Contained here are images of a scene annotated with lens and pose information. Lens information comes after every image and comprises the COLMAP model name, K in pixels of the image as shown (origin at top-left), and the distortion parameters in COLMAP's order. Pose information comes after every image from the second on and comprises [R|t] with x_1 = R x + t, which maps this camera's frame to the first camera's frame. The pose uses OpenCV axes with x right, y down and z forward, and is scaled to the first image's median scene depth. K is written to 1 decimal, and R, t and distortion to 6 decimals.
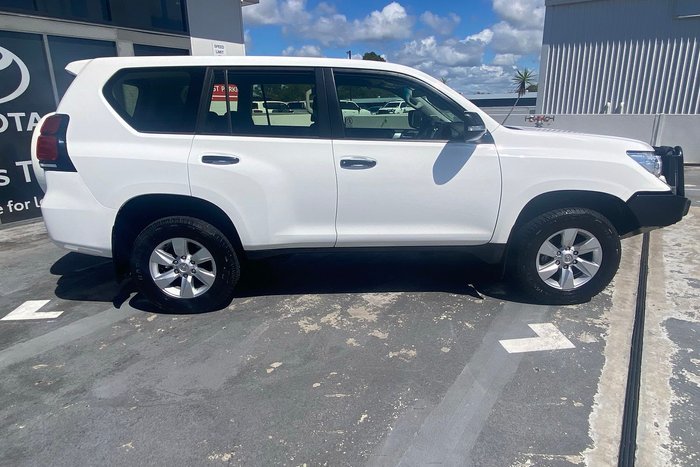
lens RADIAL K [[431.9, 0, 350.0], [0, 431.9, 233.5], [0, 0, 1]] dist [0.058762, -0.062175]
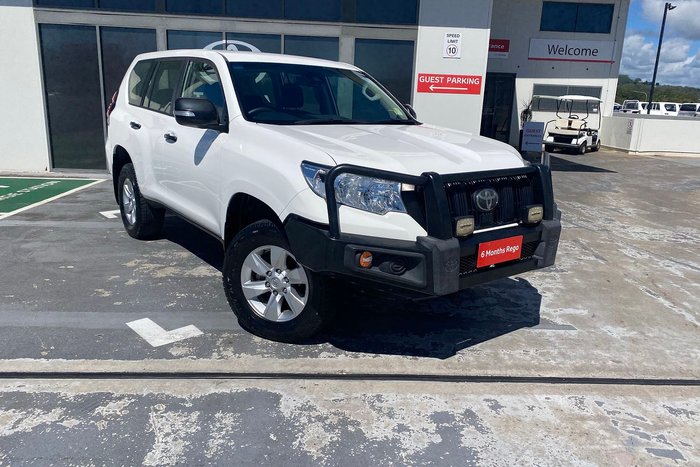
lens RADIAL K [[533.9, 0, 354.0], [0, 533.9, 230.4], [0, 0, 1]] dist [0.007495, -0.003327]
pose [[0.592429, 0.232870, -0.771232, 1.410405], [-0.271841, 0.958950, 0.080733, -0.168340], [0.758373, 0.161824, 0.631414, 0.491176]]
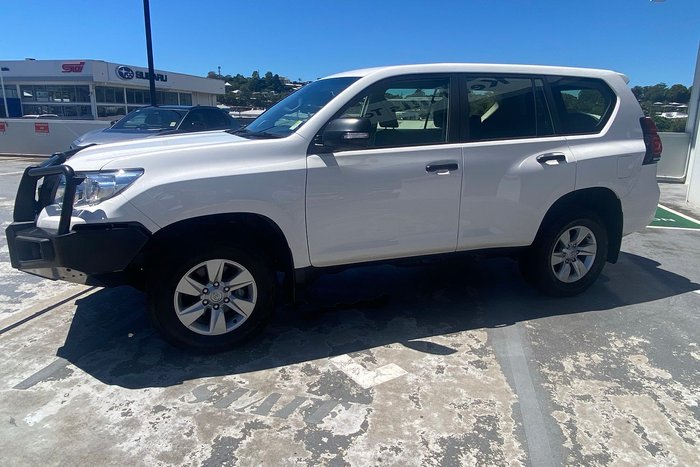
lens RADIAL K [[533.1, 0, 352.6], [0, 533.1, 229.3], [0, 0, 1]] dist [0.010165, -0.008632]
pose [[-0.942512, 0.091904, -0.321285, 0.578390], [-0.083175, 0.866664, 0.491911, -0.712715], [0.323655, 0.490355, -0.809197, 2.404452]]
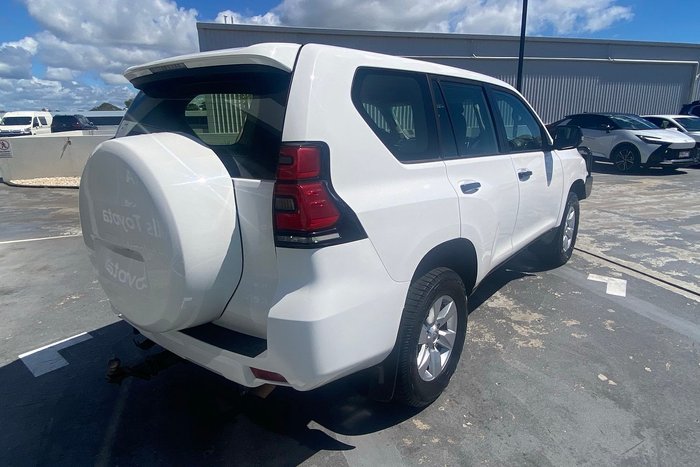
lens RADIAL K [[433.9, 0, 351.7], [0, 433.9, 243.3], [0, 0, 1]] dist [0.000176, -0.001800]
pose [[0.634371, -0.214086, 0.742793, -1.019915], [0.226080, 0.970255, 0.086564, -0.180499], [-0.739230, 0.113017, 0.663902, 0.611288]]
